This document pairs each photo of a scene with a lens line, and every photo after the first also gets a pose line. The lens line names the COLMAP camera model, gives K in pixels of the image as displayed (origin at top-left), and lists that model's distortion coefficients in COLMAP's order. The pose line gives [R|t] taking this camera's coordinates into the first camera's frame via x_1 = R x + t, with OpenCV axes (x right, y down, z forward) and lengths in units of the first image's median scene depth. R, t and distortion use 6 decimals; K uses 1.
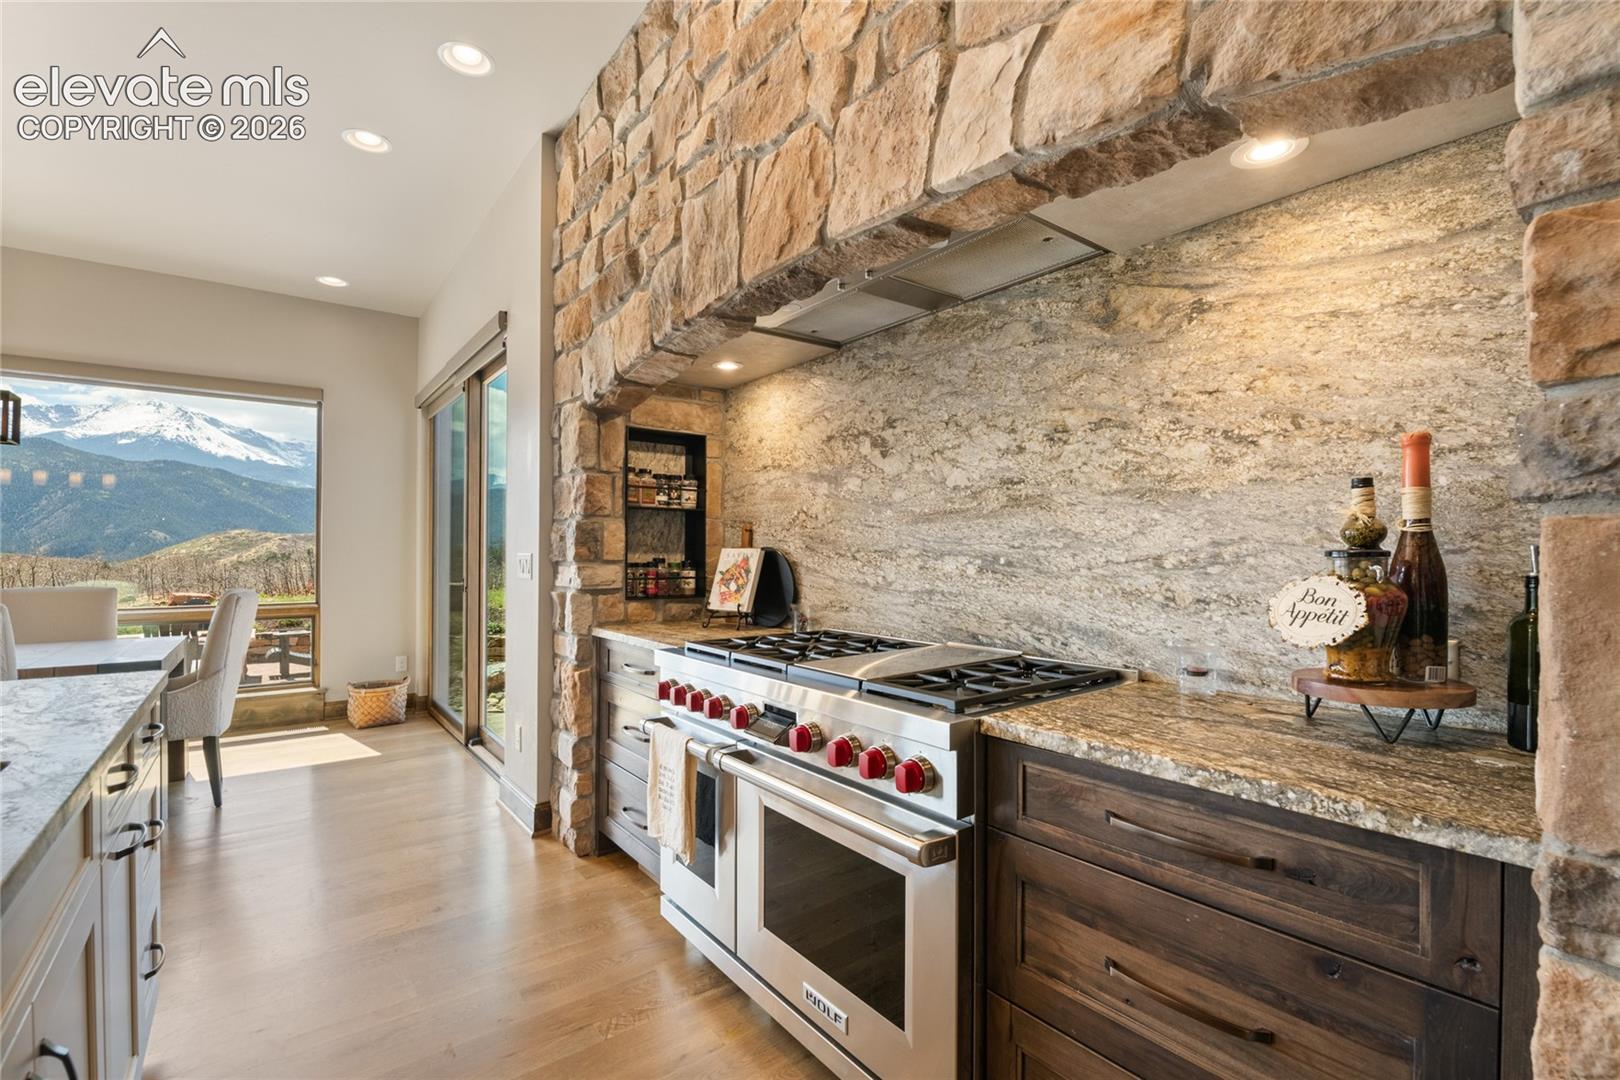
lens RADIAL K [[709.9, 0, 818.4], [0, 709.9, 546.4], [0, 0, 1]] dist [-0.001432, -0.009161]
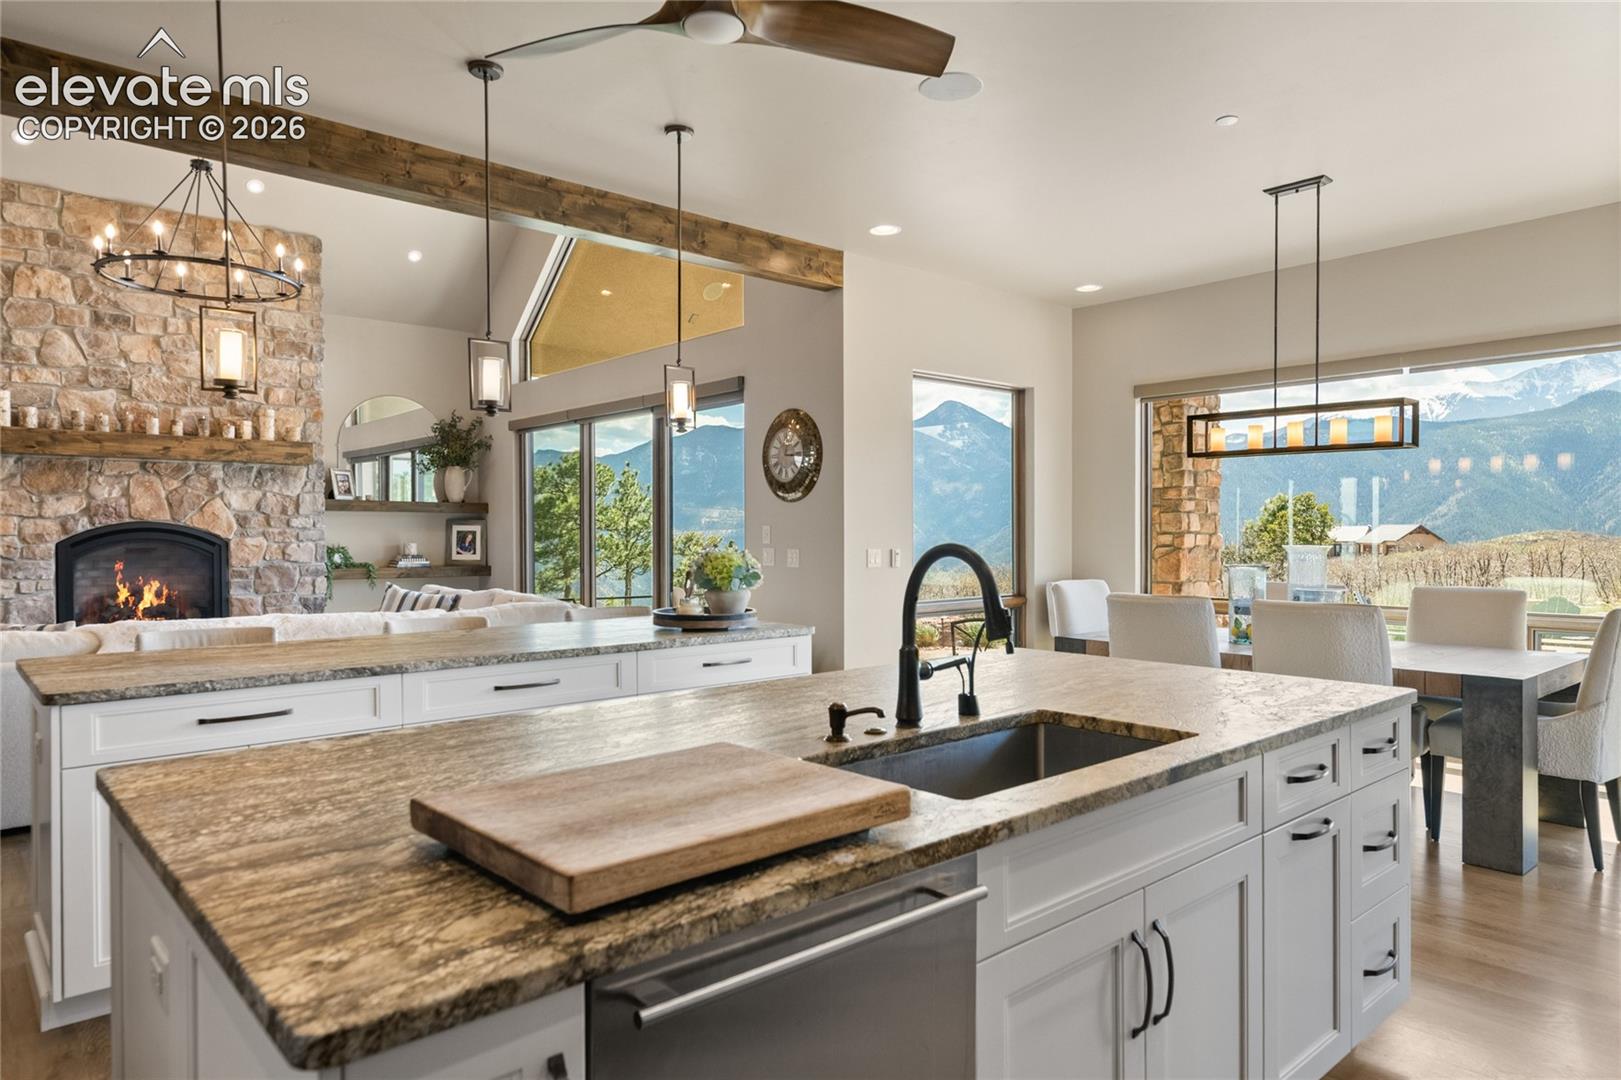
lens RADIAL K [[989.5, 0, 822.0], [0, 989.5, 544.9], [0, 0, 1]] dist [0.013106, -0.005266]
pose [[0.064964, 0.011268, -0.997824, 0.446814], [0.013858, 0.999830, 0.012193, -0.061508], [0.997791, -0.014620, 0.064797, 0.076179]]
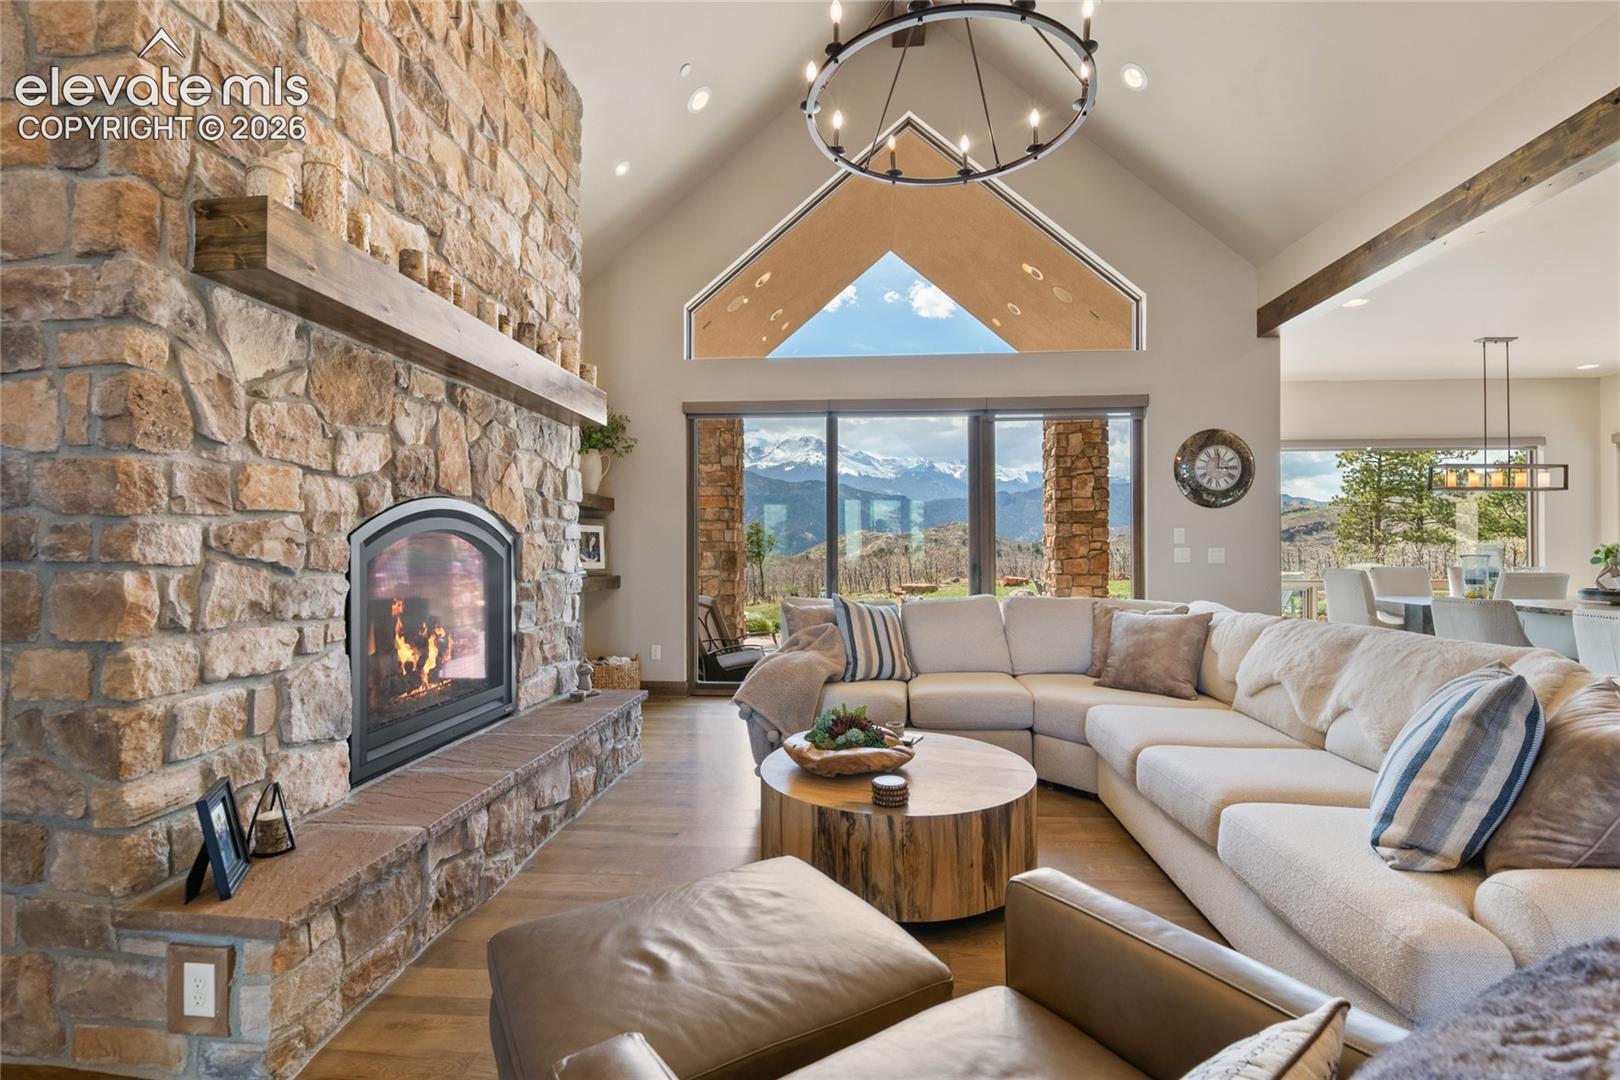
lens RADIAL K [[709.9, 0, 818.4], [0, 709.9, 546.4], [0, 0, 1]] dist [-0.001432, -0.009161]
pose [[0.739510, -0.005151, -0.673126, -2.454444], [0.010146, 0.999942, 0.003494, -0.036062], [0.673069, -0.009414, 0.739520, -3.310597]]
